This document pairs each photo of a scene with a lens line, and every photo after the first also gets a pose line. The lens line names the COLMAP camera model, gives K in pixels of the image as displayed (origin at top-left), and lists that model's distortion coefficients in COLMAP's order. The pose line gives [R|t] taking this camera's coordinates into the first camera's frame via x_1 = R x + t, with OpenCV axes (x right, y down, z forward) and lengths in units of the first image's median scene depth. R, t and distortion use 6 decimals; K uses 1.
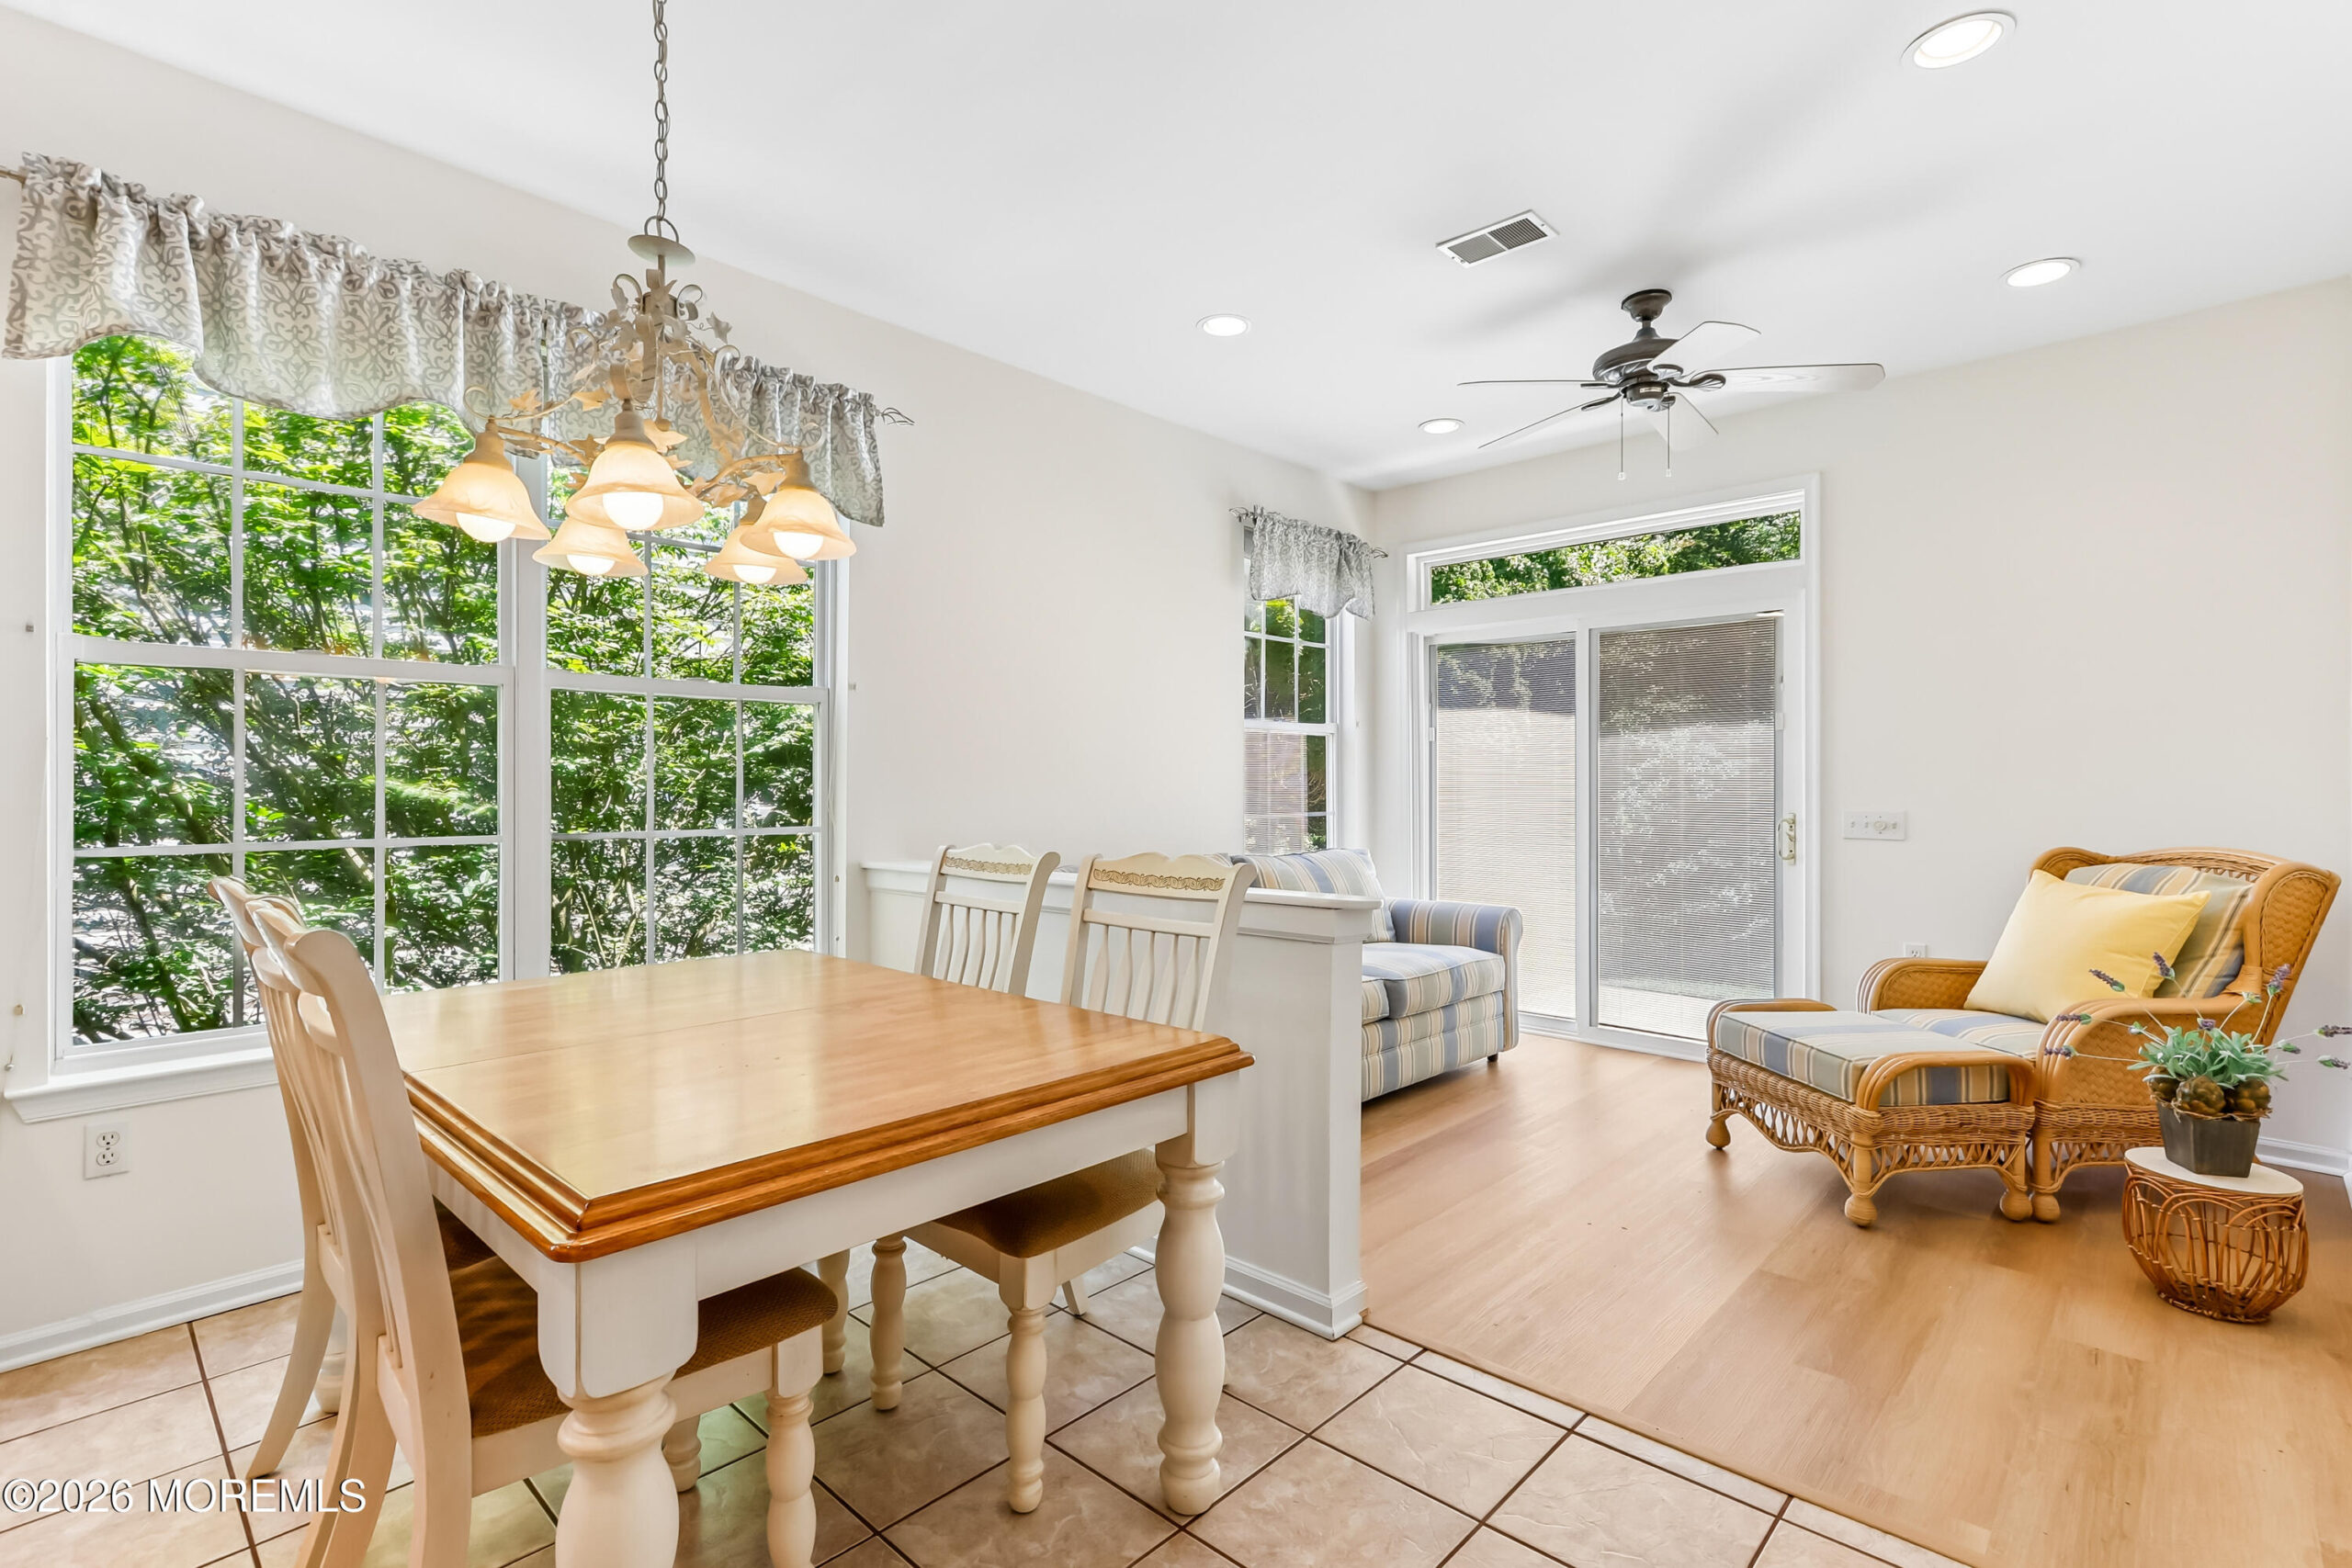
lens RADIAL K [[1086.0, 0, 1167.5], [0, 1086.0, 785.4], [0, 0, 1]] dist [-0.003302, 0.004655]
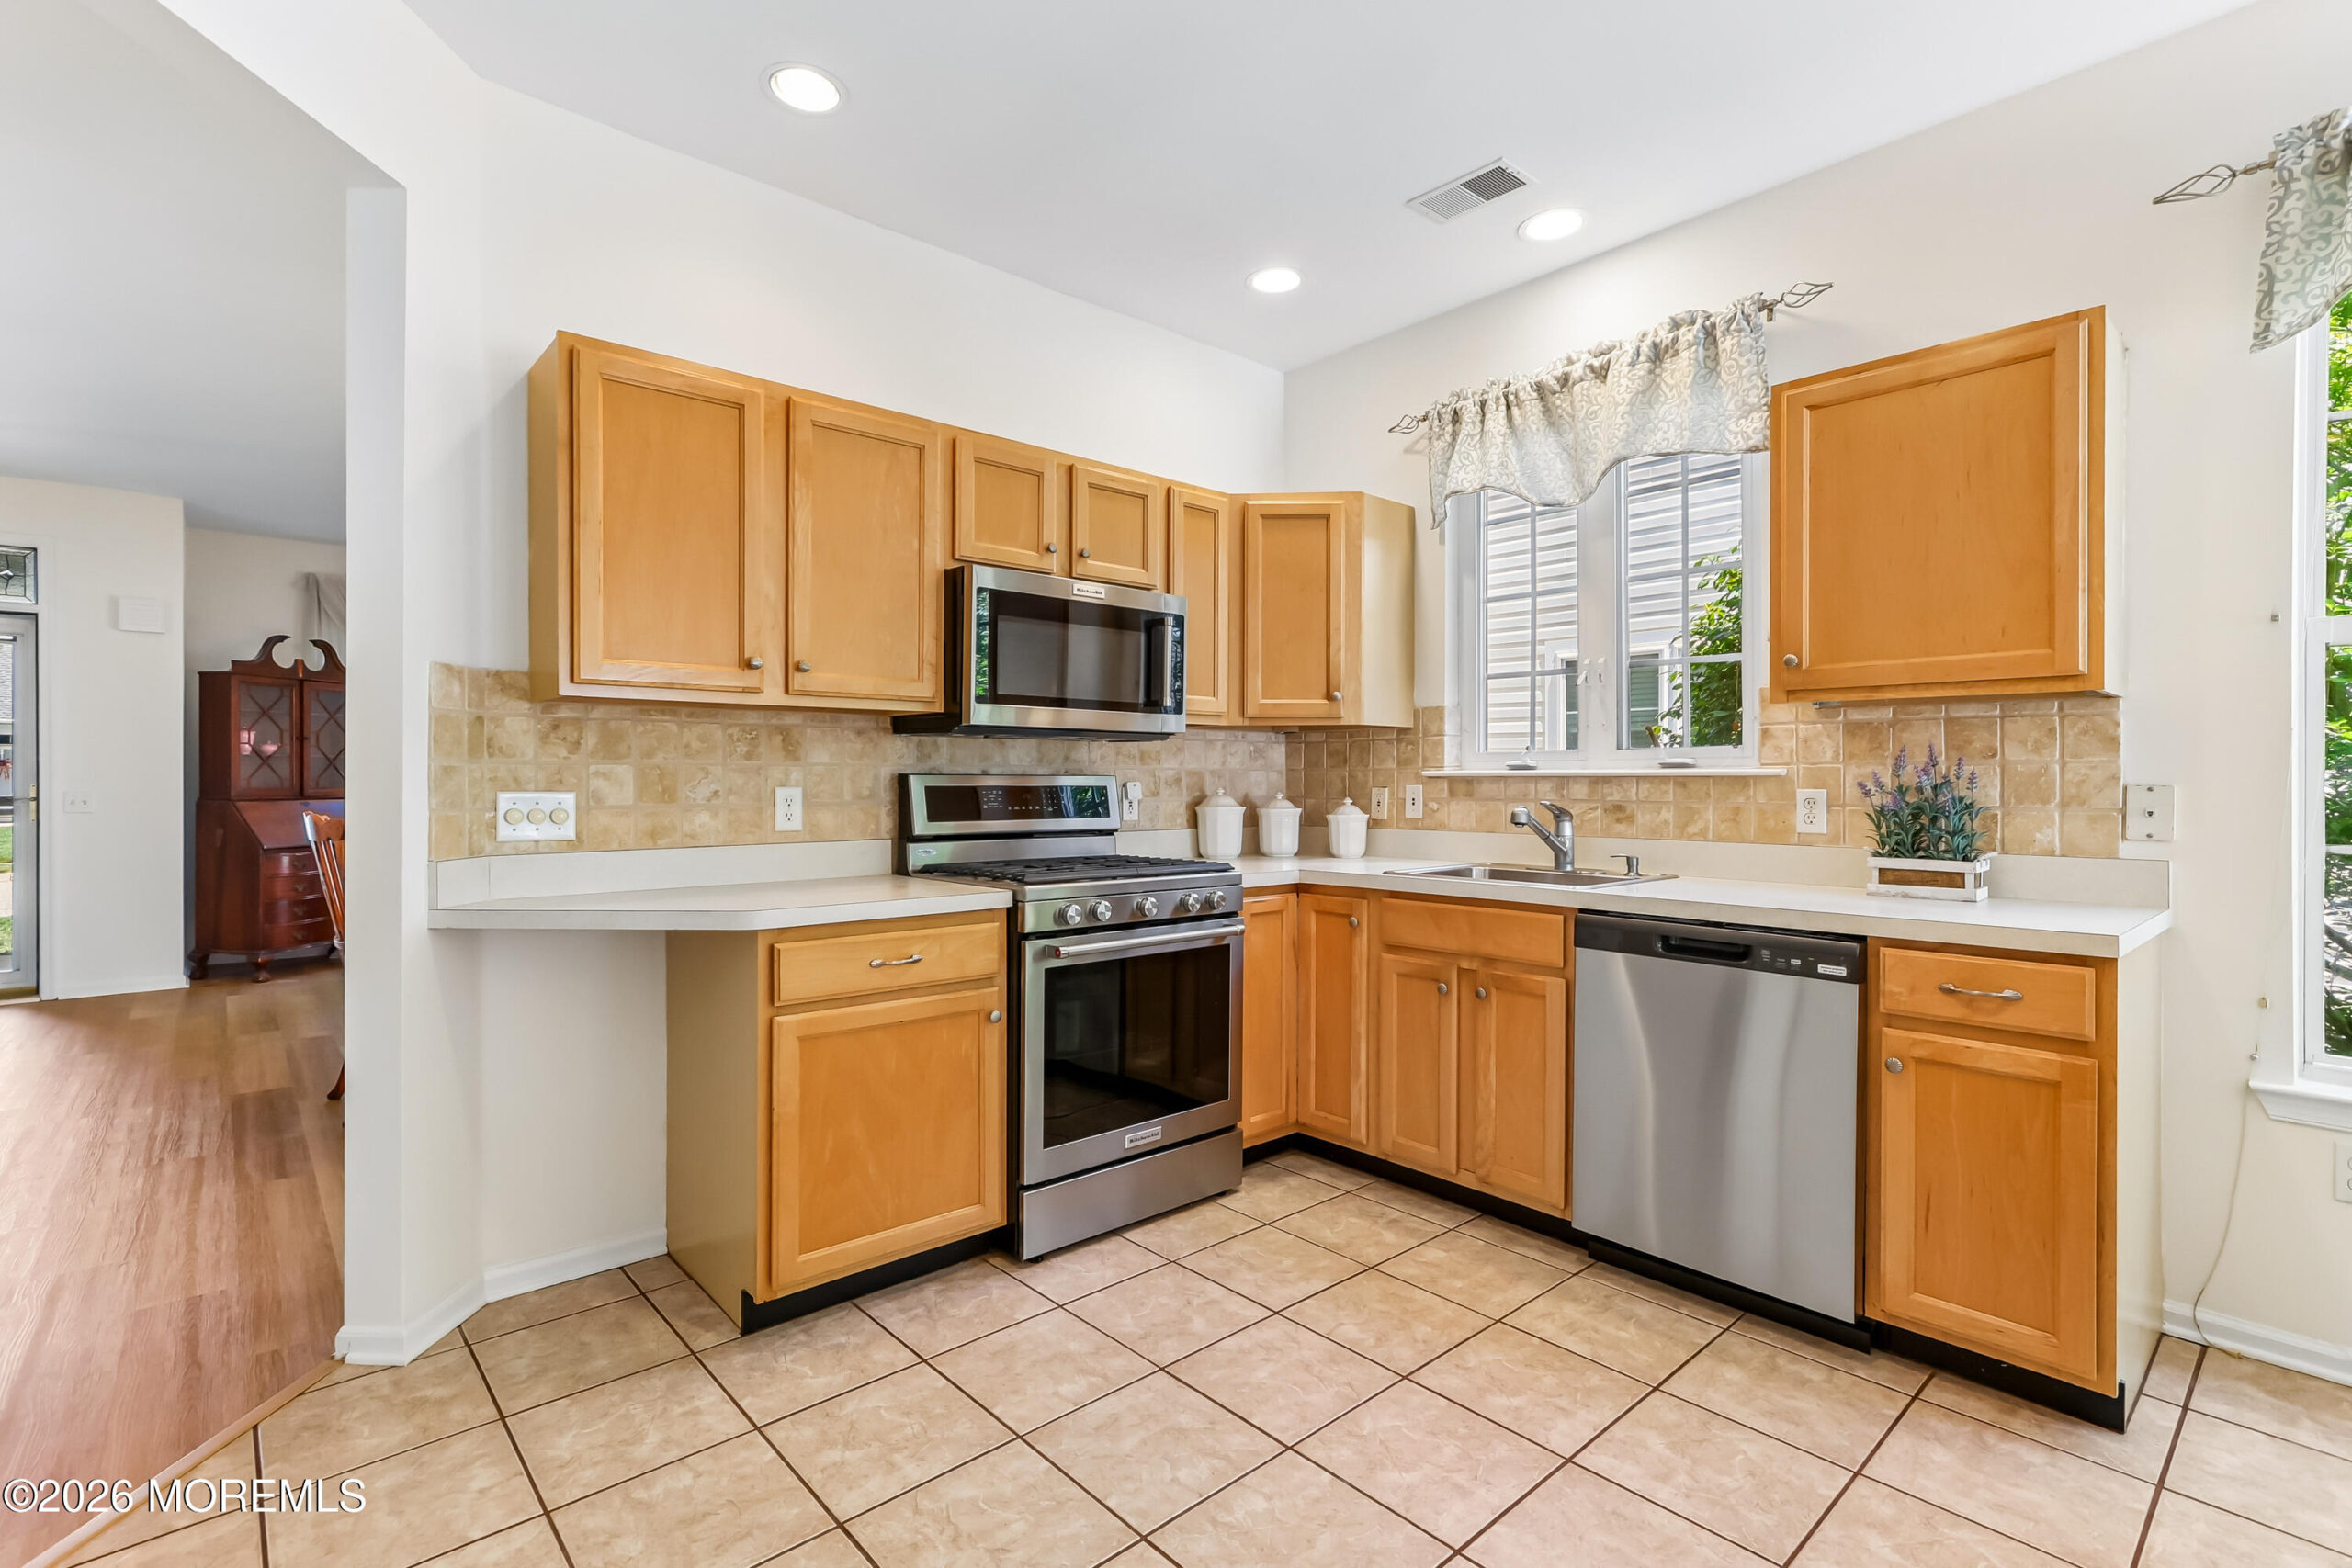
lens RADIAL K [[1086.0, 0, 1155.6], [0, 1086.0, 778.7], [0, 0, 1]] dist [-0.003302, 0.004655]
pose [[-0.089510, 0.003190, -0.995981, 0.017833], [-0.000802, 0.999994, 0.003274, -0.000490], [0.995986, 0.001092, -0.089507, 0.050209]]
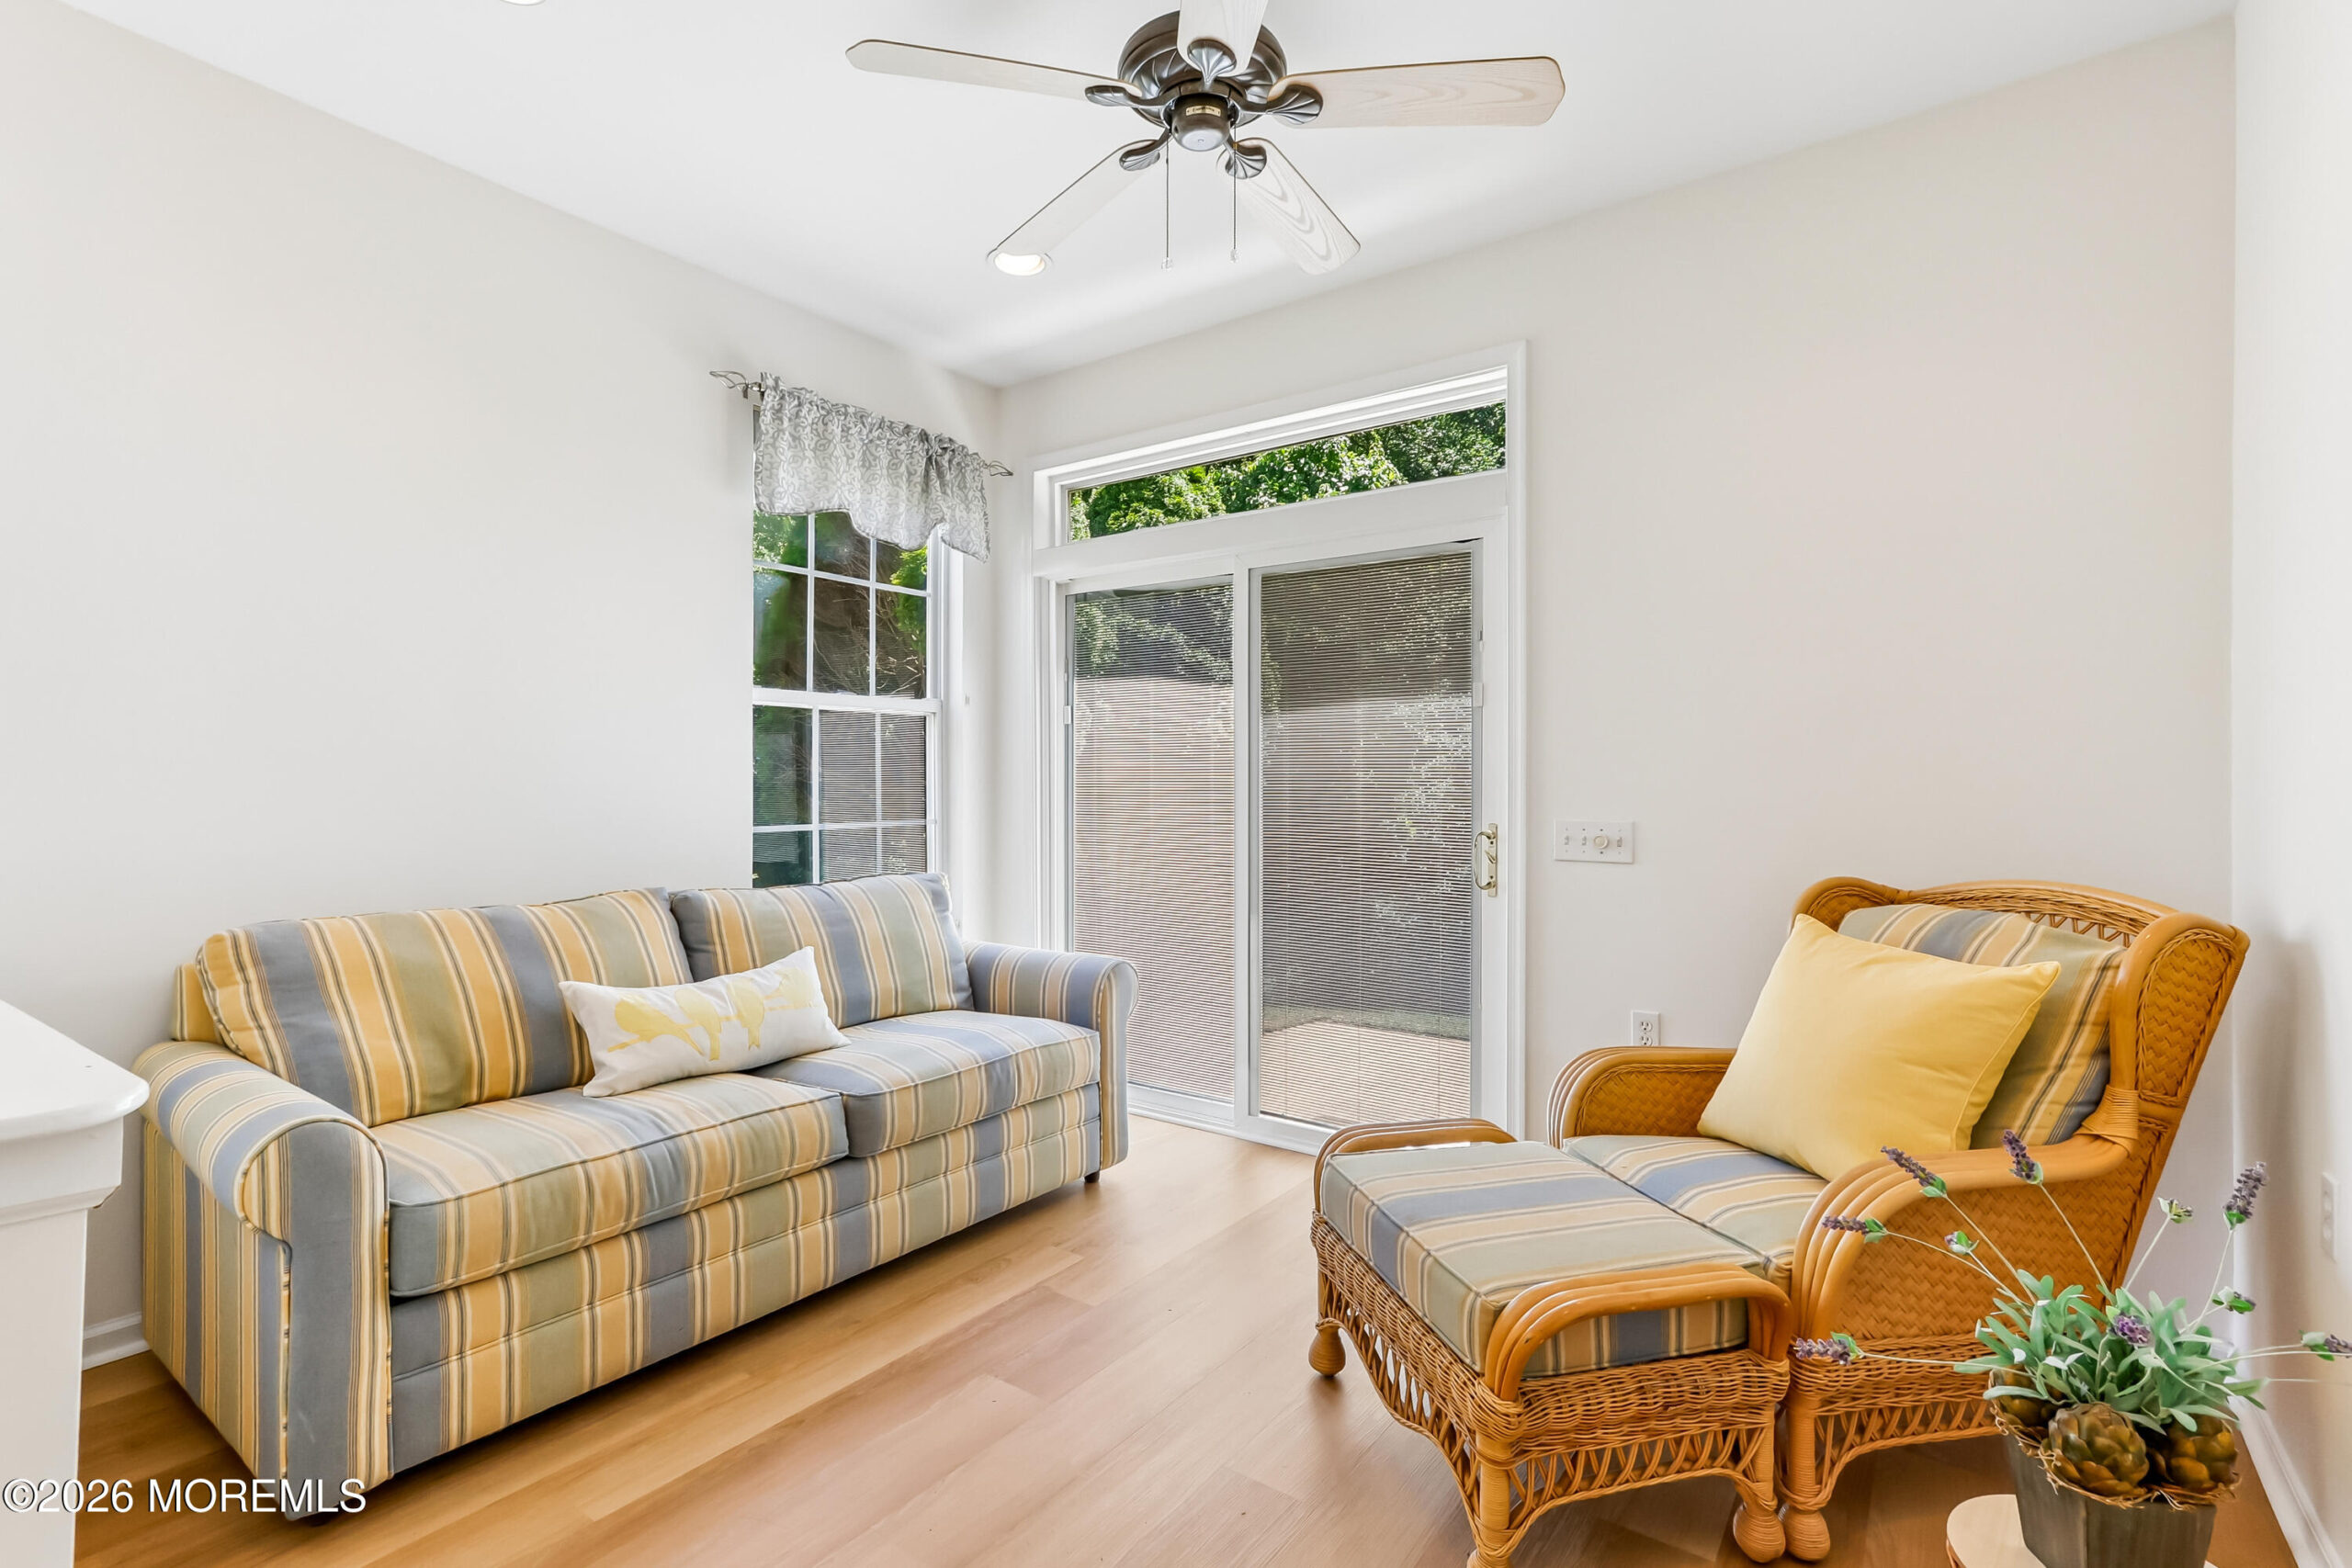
lens RADIAL K [[1086.0, 0, 1171.2], [0, 1086.0, 784.9], [0, 0, 1]] dist [-0.003302, 0.004655]
pose [[0.990633, 0.001890, 0.136542, 0.346765], [-0.001768, 0.999998, -0.001017, 0.001688], [-0.136543, 0.000766, 0.990634, 0.417822]]
